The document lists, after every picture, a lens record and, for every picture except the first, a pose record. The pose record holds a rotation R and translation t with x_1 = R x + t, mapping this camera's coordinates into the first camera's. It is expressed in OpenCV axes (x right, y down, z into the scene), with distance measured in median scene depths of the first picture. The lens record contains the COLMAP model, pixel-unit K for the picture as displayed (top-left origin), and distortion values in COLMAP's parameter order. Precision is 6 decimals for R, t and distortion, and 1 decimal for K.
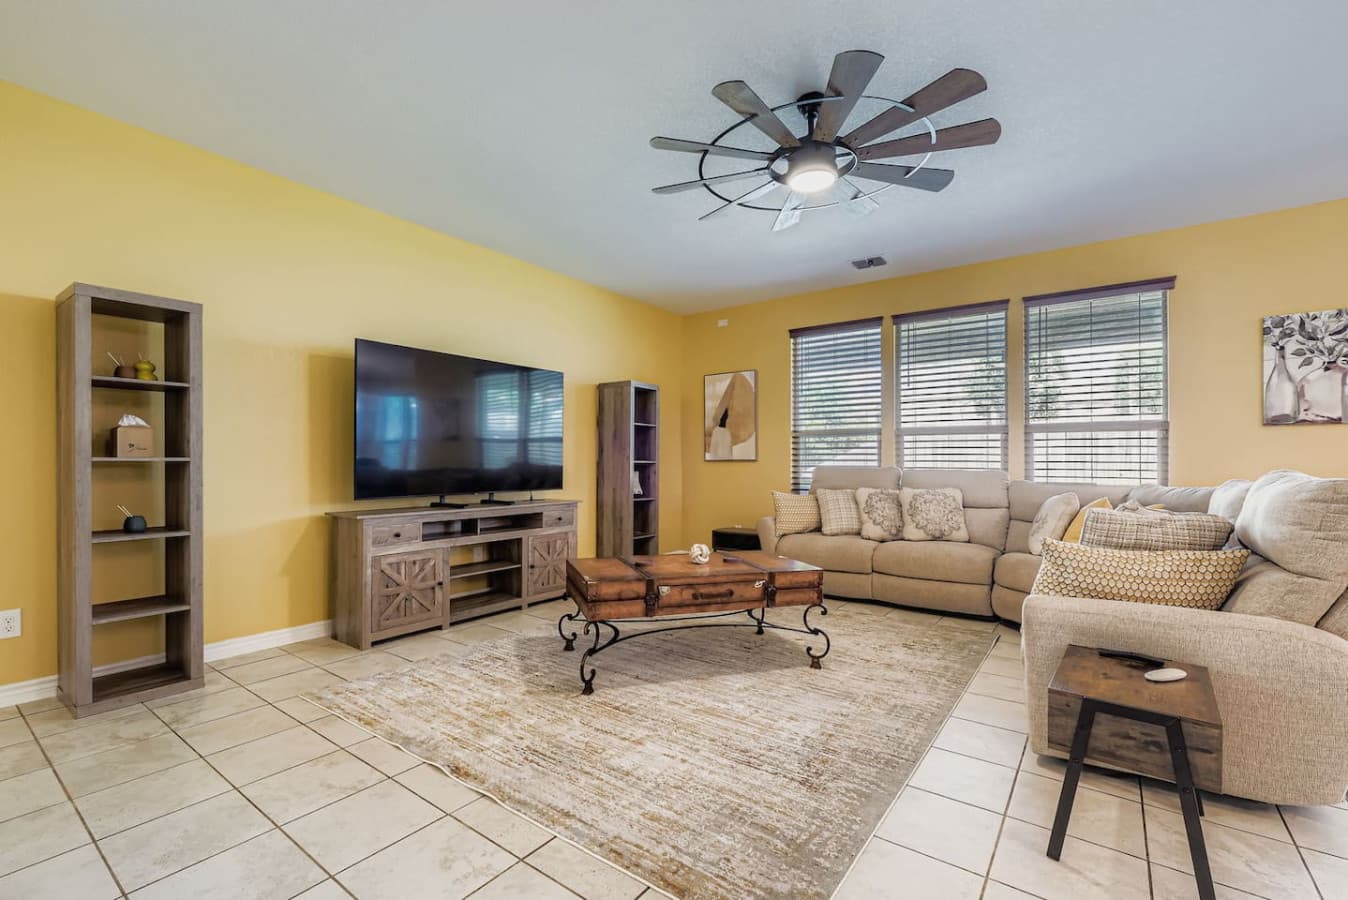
lens RADIAL K [[587.5, 0, 672.9], [0, 587.5, 458.0], [0, 0, 1]] dist [-0.004276, -0.000217]
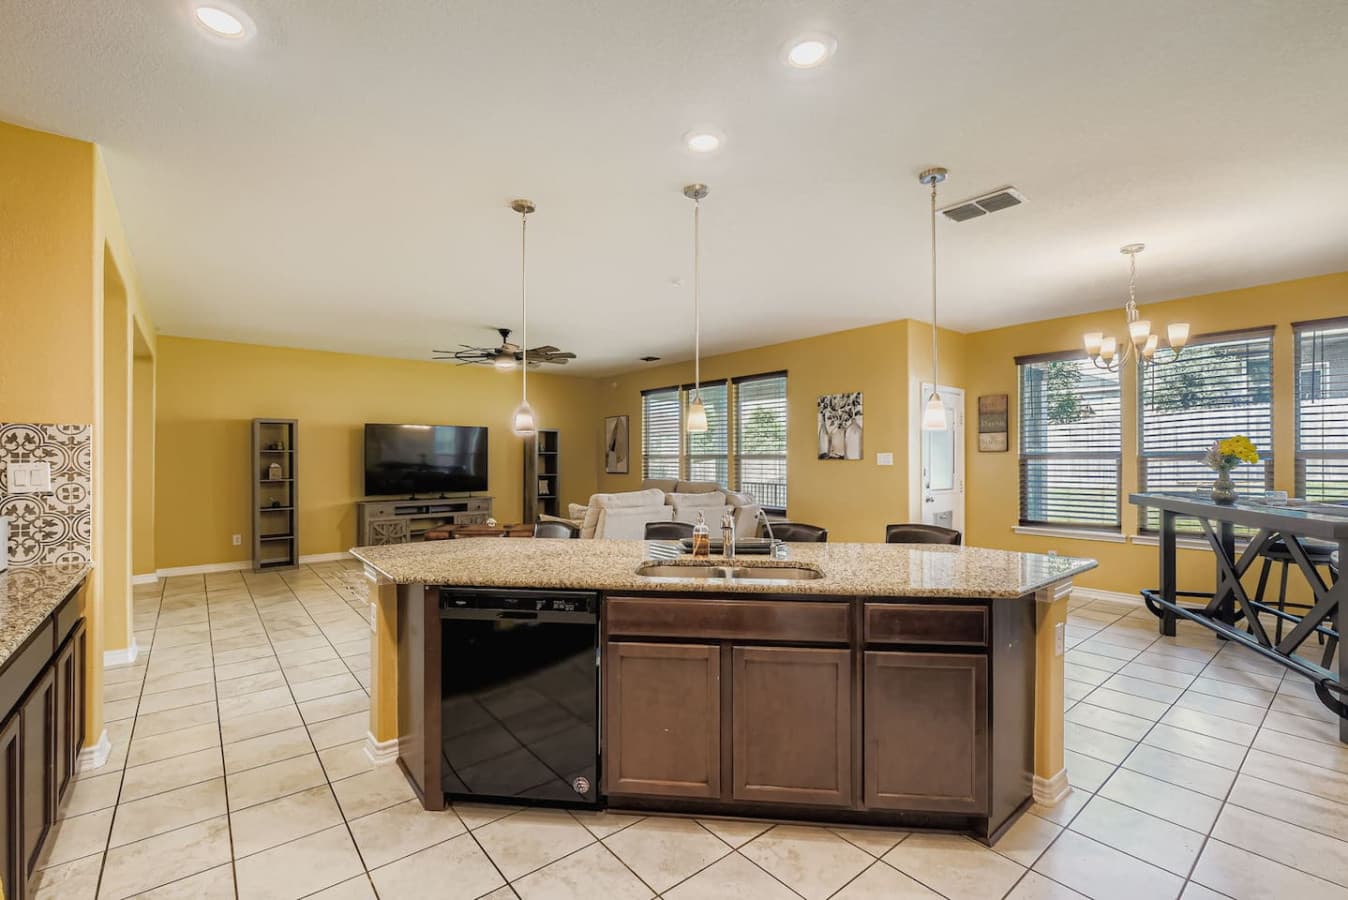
lens RADIAL K [[587.5, 0, 677.3], [0, 587.5, 453.2], [0, 0, 1]] dist [-0.004276, -0.000217]
pose [[0.969225, -0.005151, -0.246122, 1.061597], [0.005389, 0.999985, 0.000295, -0.078313], [0.246117, -0.001612, 0.969239, -0.796085]]
